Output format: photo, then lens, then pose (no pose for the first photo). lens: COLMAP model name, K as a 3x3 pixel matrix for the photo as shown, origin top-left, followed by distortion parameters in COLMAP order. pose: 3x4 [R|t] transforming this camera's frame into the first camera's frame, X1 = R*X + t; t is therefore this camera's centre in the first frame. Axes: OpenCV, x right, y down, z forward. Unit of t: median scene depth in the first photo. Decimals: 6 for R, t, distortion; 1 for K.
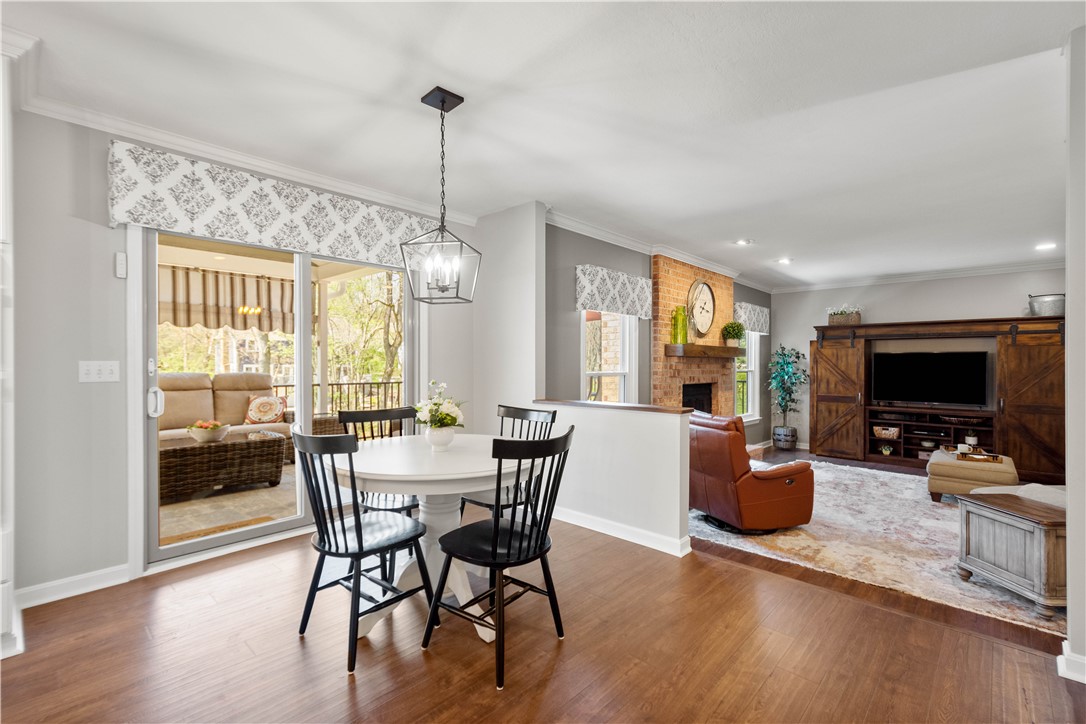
lens RADIAL K [[480.3, 0, 542.8], [0, 480.3, 370.2], [0, 0, 1]] dist [0.012423, -0.000192]
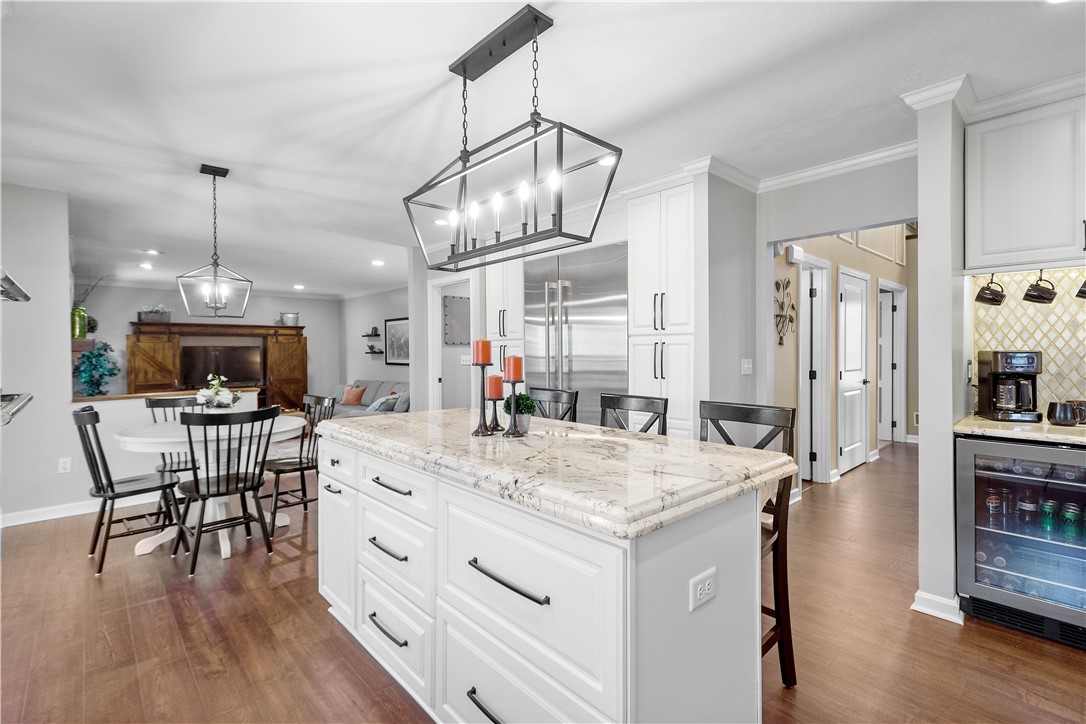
lens RADIAL K [[500.6, 0, 556.1], [0, 500.6, 359.8], [0, 0, 1]] dist [0.002613, 0.000274]
pose [[0.065676, -0.021355, 0.997612, -0.524837], [0.027281, 0.999436, 0.019598, -0.001442], [-0.997468, 0.025929, 0.066222, -0.030006]]
